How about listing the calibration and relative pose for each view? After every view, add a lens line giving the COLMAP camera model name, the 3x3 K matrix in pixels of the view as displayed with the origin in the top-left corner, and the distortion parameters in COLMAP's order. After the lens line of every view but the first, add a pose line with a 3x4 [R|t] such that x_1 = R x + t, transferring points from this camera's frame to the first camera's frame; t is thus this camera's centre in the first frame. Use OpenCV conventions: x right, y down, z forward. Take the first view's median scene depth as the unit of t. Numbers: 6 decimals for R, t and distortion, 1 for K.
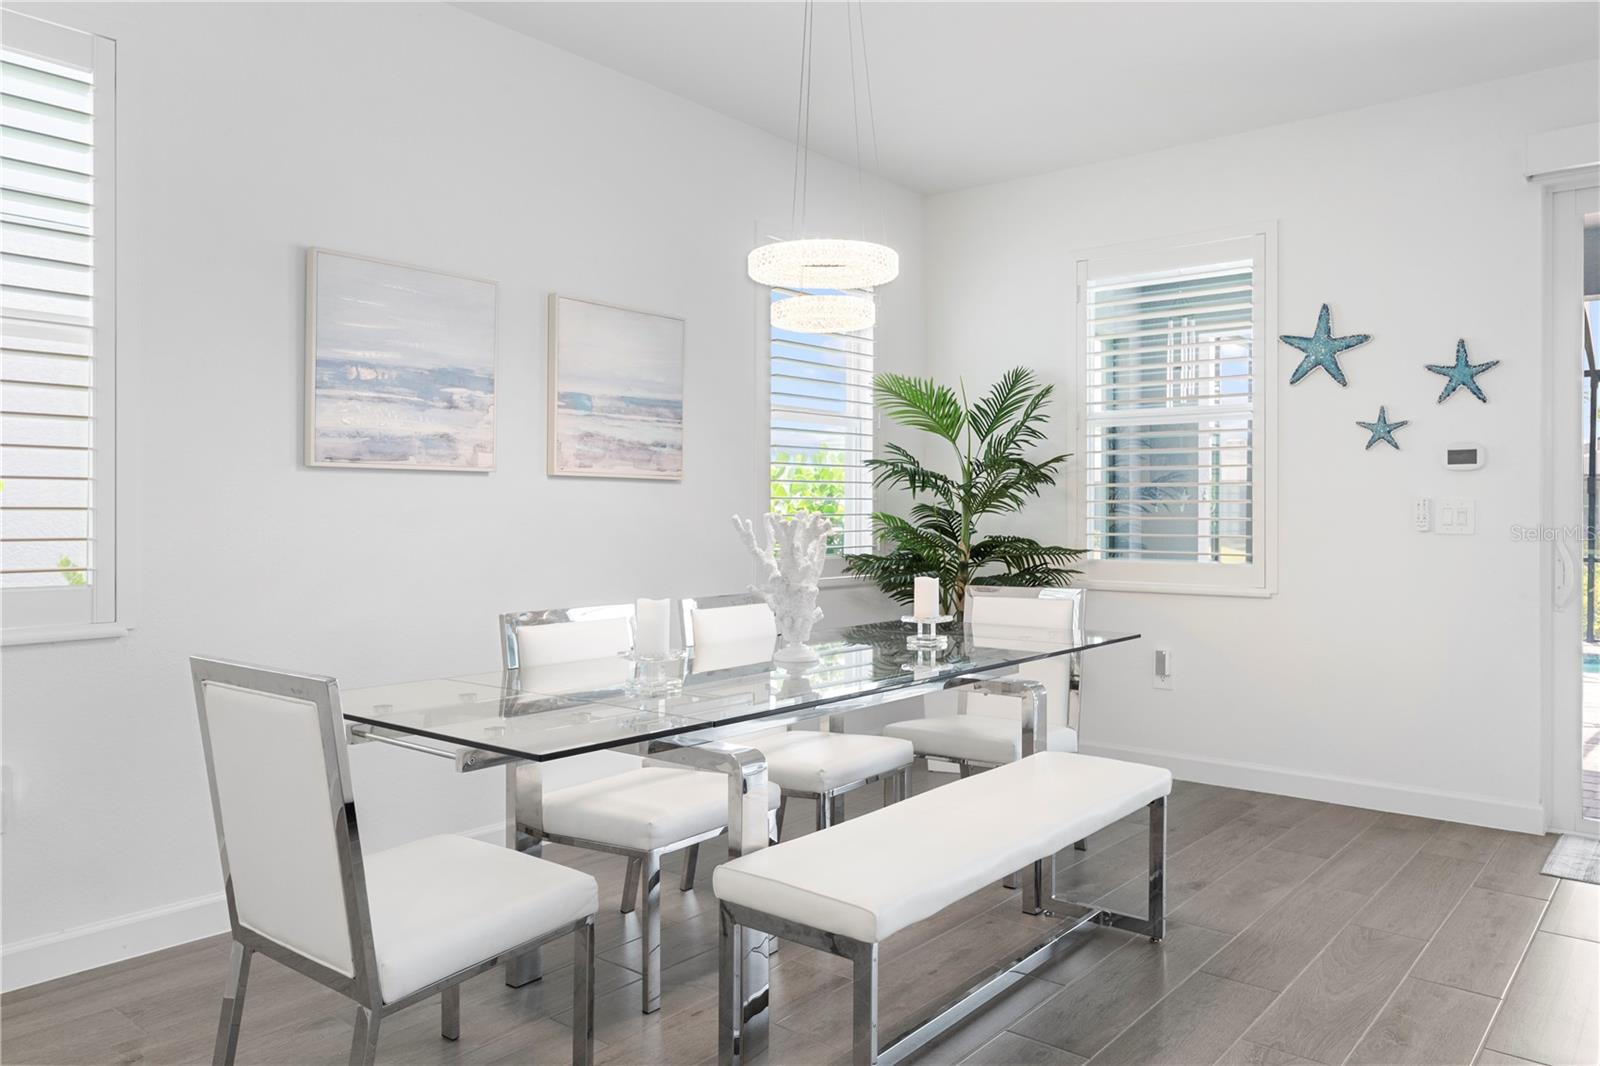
lens RADIAL K [[1136.2, 0, 804.0], [0, 1136.2, 526.7], [0, 0, 1]] dist [0.003126, 0.000528]
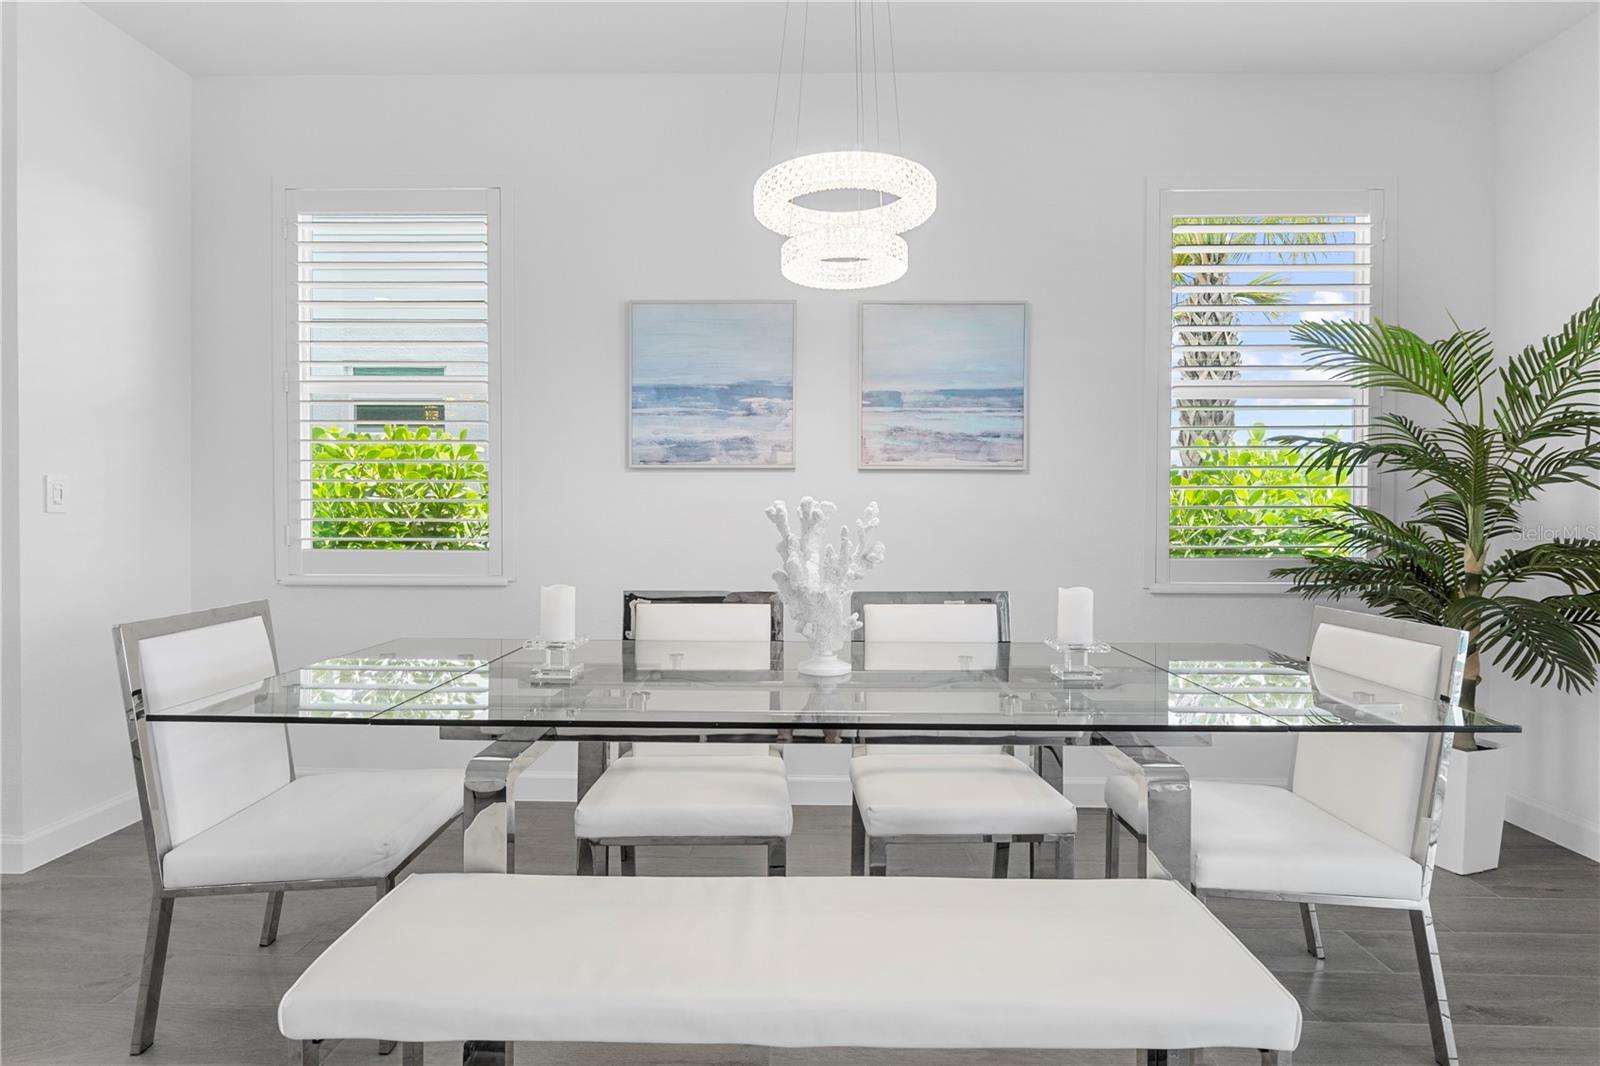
lens RADIAL K [[834.3, 0, 794.4], [0, 834.3, 531.4], [0, 0, 1]] dist [-0.004476, -0.000370]
pose [[0.621966, 0.019732, -0.782796, 0.336215], [-0.010979, 0.999804, 0.016479, 0.001470], [0.782968, -0.001655, 0.622060, 0.416976]]
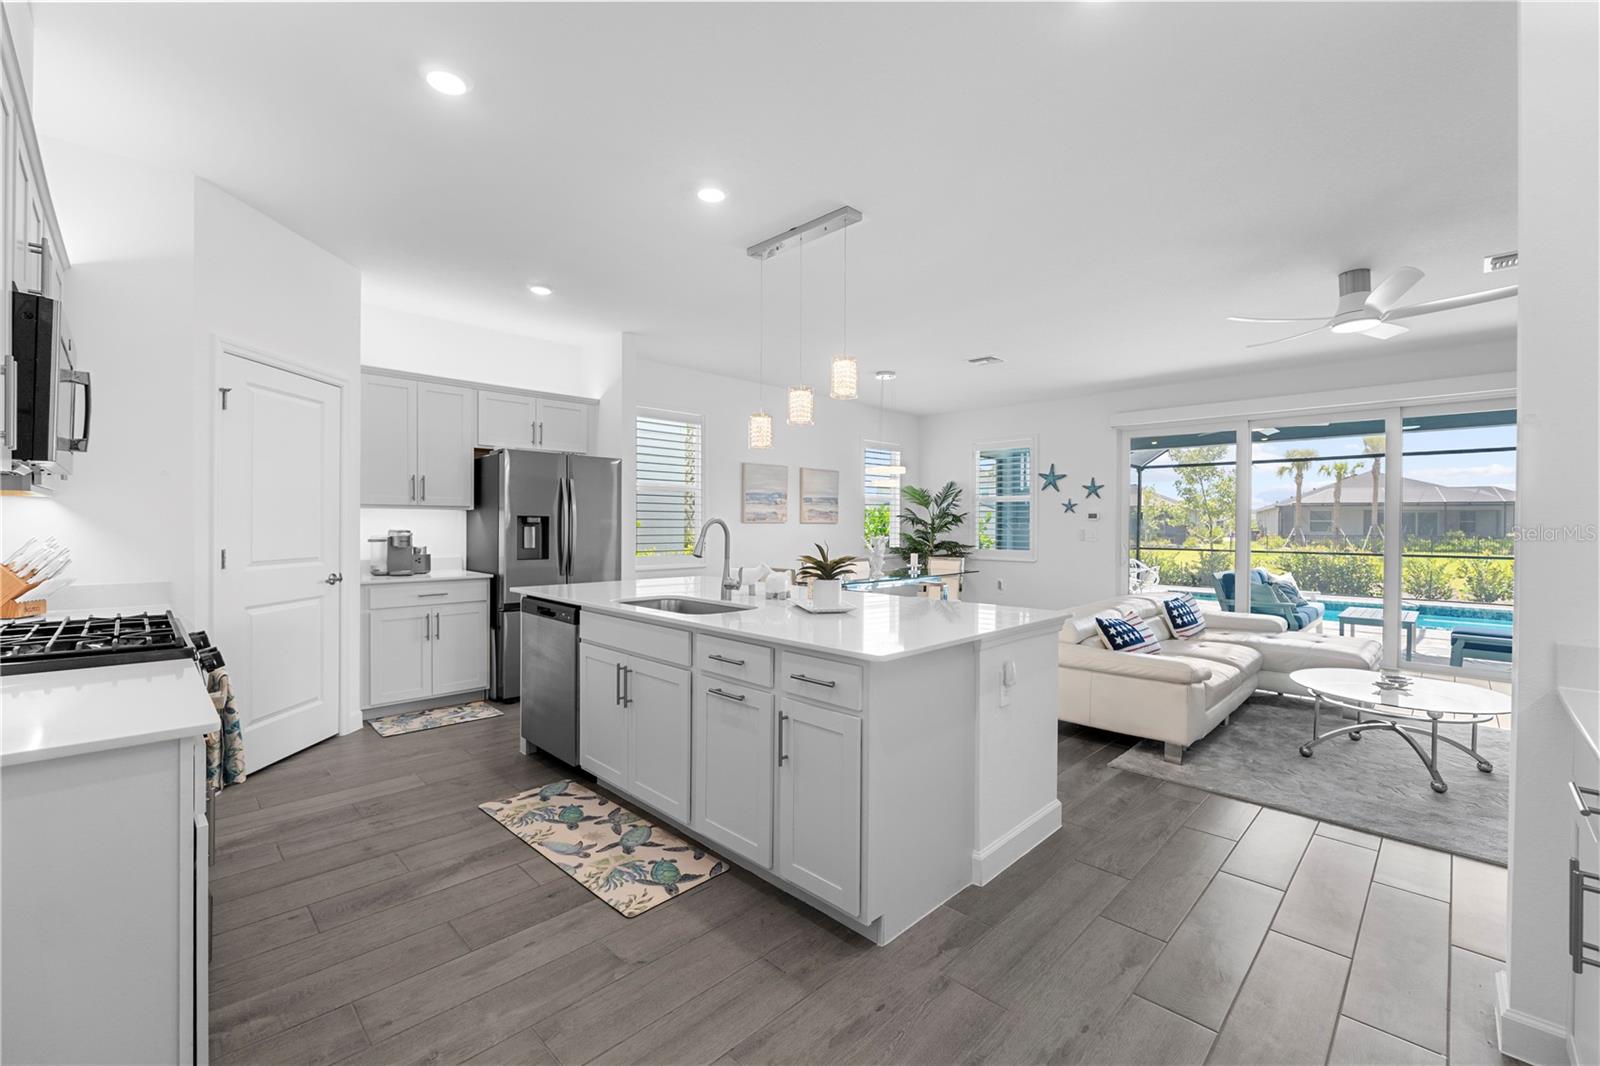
lens RADIAL K [[670.1, 0, 803.5], [0, 670.1, 525.7], [0, 0, 1]] dist [0.003985, 0.000231]
pose [[0.995665, 0.001841, -0.092988, -0.029938], [-0.002691, 0.999956, -0.009018, -0.017481], [0.092968, 0.009229, 0.995626, -0.875188]]
